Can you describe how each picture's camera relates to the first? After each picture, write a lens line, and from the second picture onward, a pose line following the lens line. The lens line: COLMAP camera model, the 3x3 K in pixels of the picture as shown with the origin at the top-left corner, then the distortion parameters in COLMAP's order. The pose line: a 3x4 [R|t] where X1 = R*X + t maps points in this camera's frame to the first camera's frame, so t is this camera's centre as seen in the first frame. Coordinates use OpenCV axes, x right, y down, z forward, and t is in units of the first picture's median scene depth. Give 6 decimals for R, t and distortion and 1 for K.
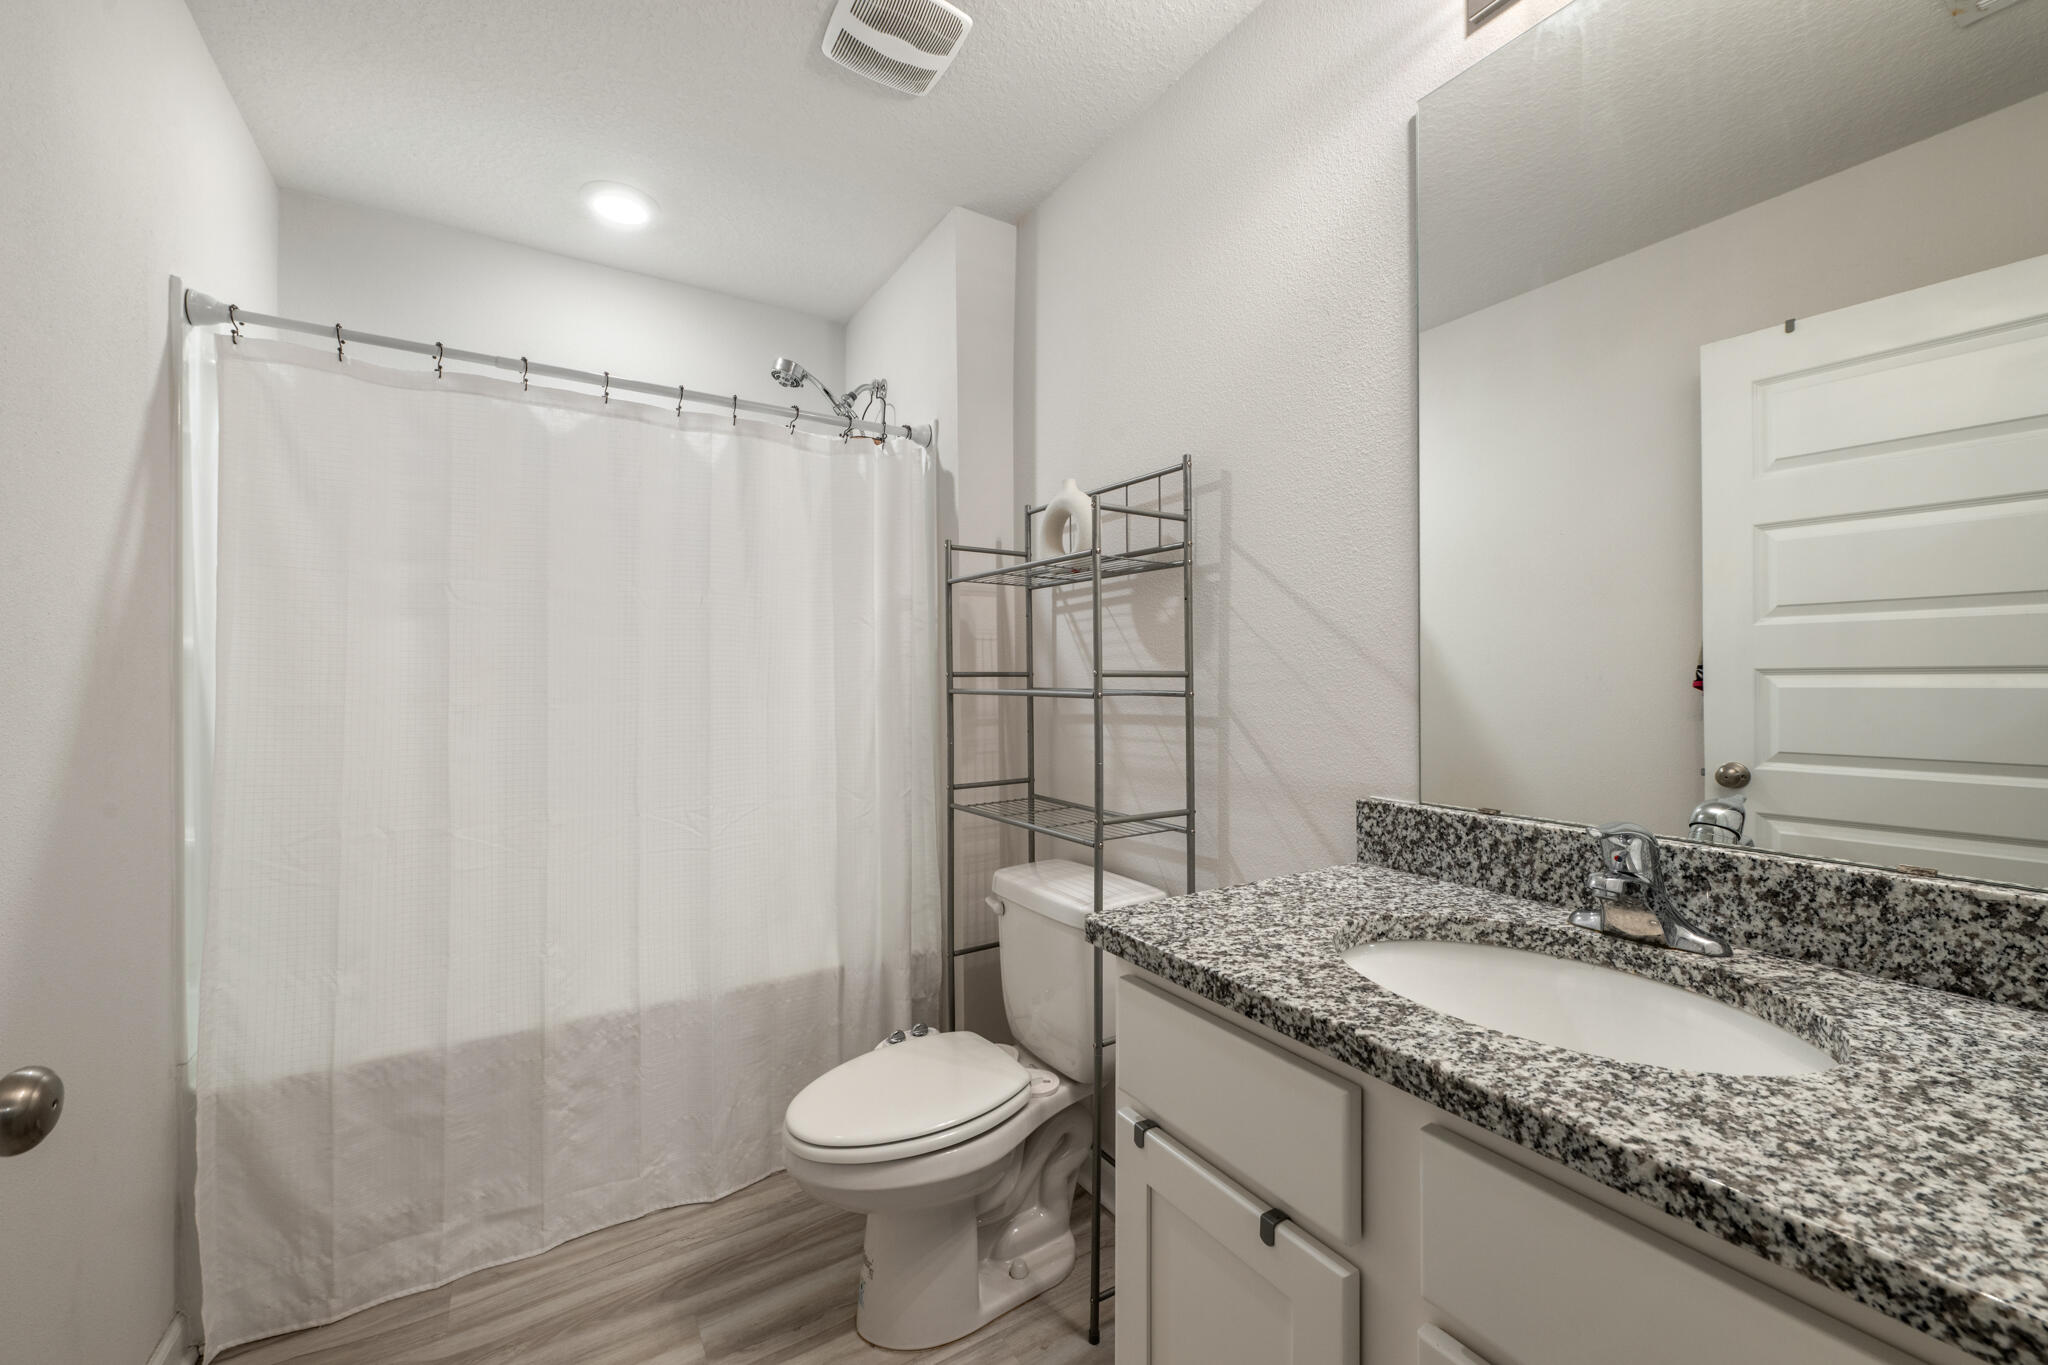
lens RADIAL K [[804.2, 0, 1032.1], [0, 804.2, 678.0], [0, 0, 1]] dist [0.000816, -0.001077]
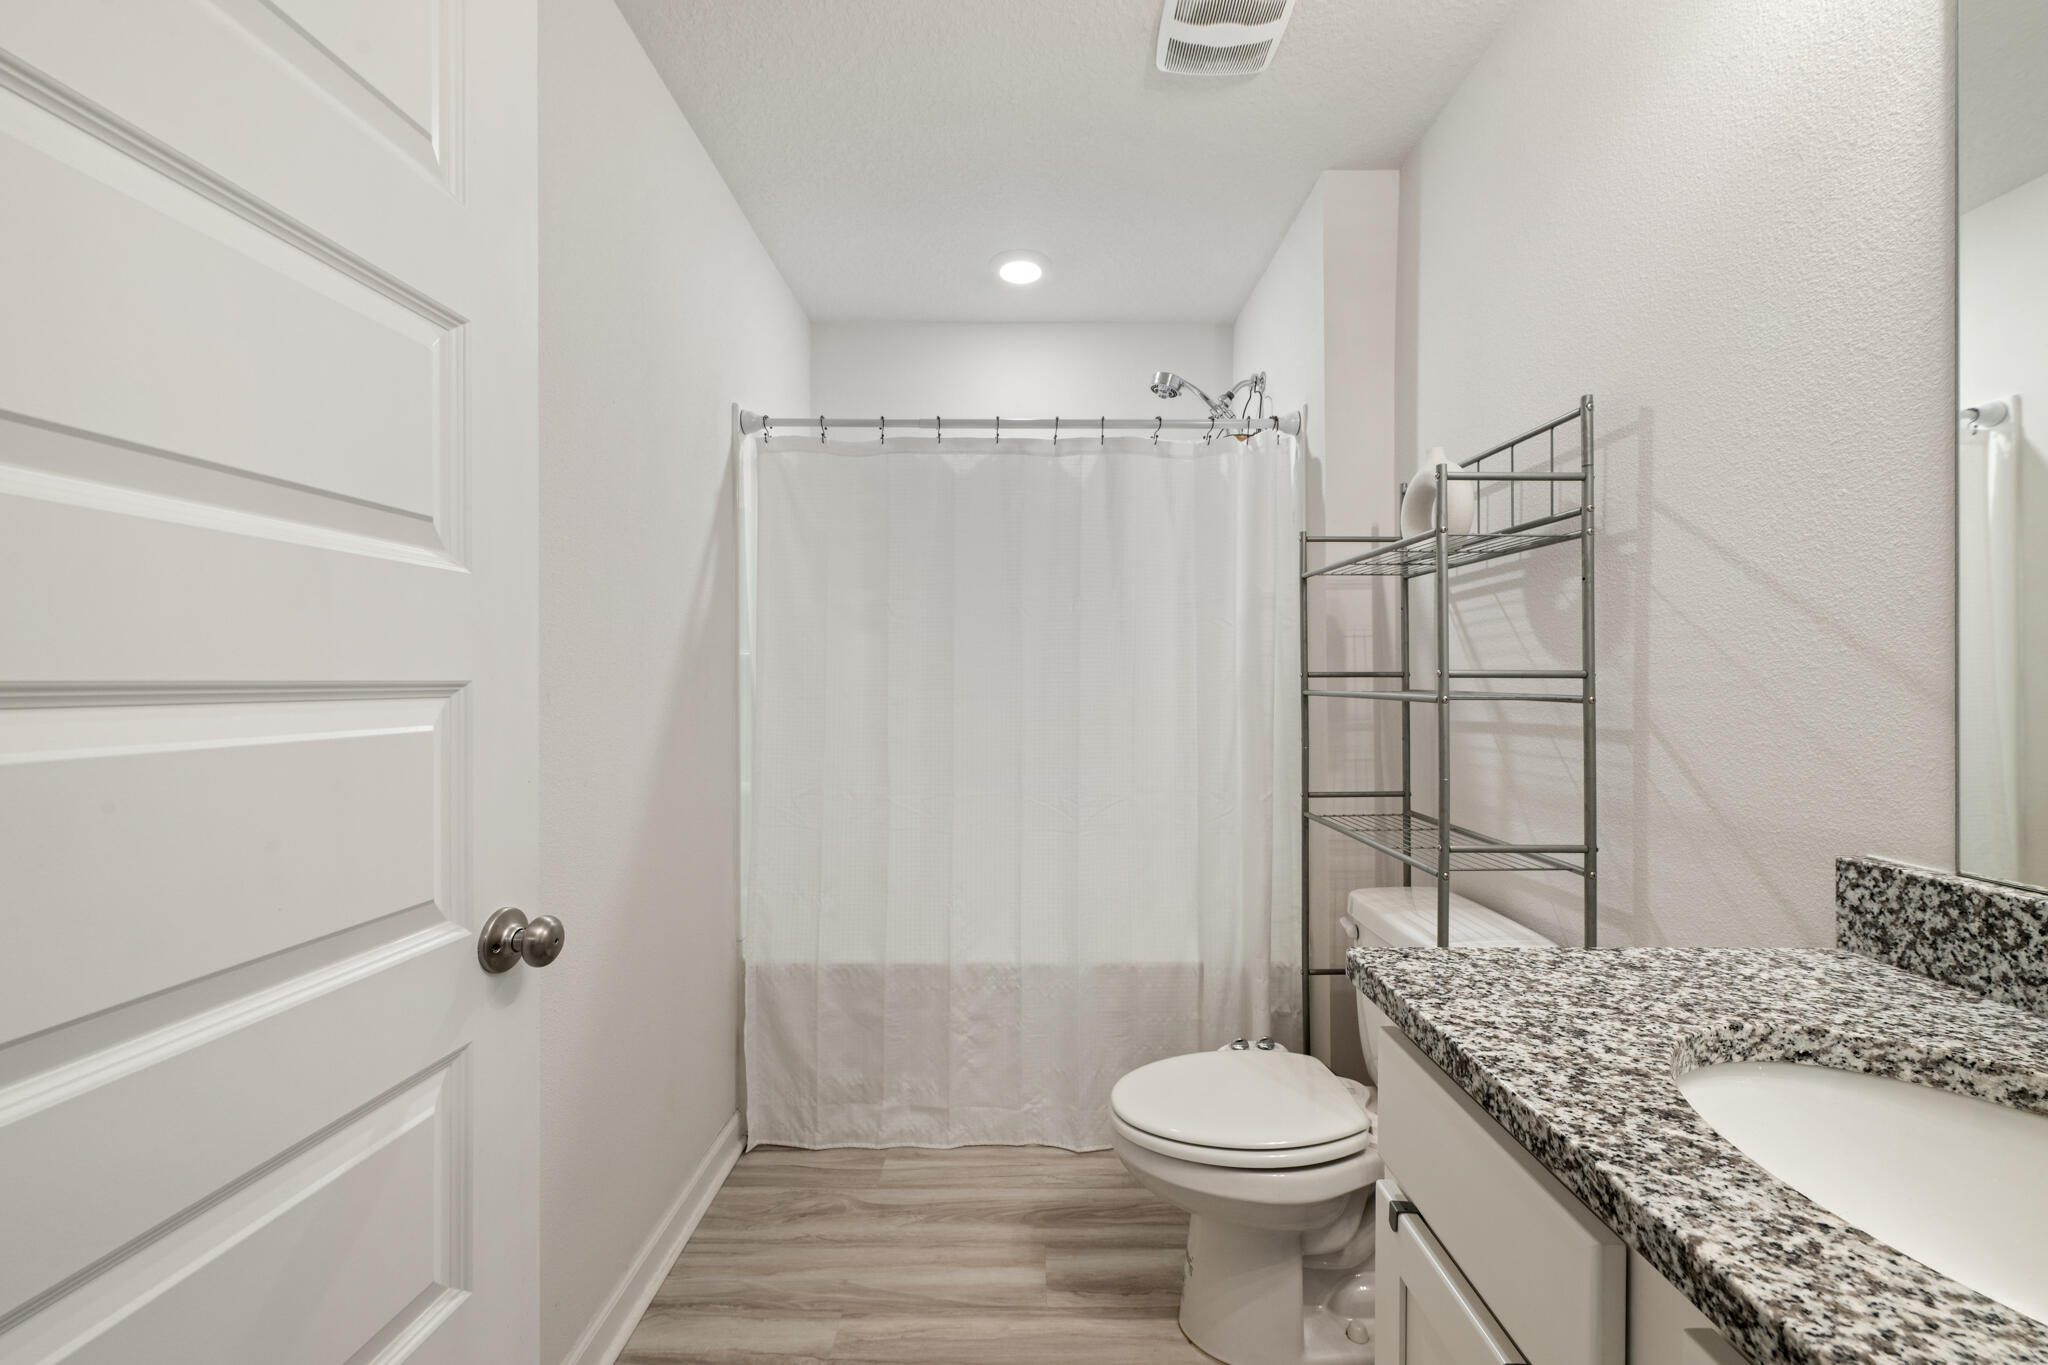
lens RADIAL K [[795.7, 0, 1024.0], [0, 795.7, 682.5], [0, 0, 1]] dist [0.003302, -0.002225]
pose [[0.846939, 0.004790, -0.531668, 0.141475], [-0.001521, 0.999977, 0.006585, -0.001091], [0.531688, -0.004769, 0.846927, 0.044986]]
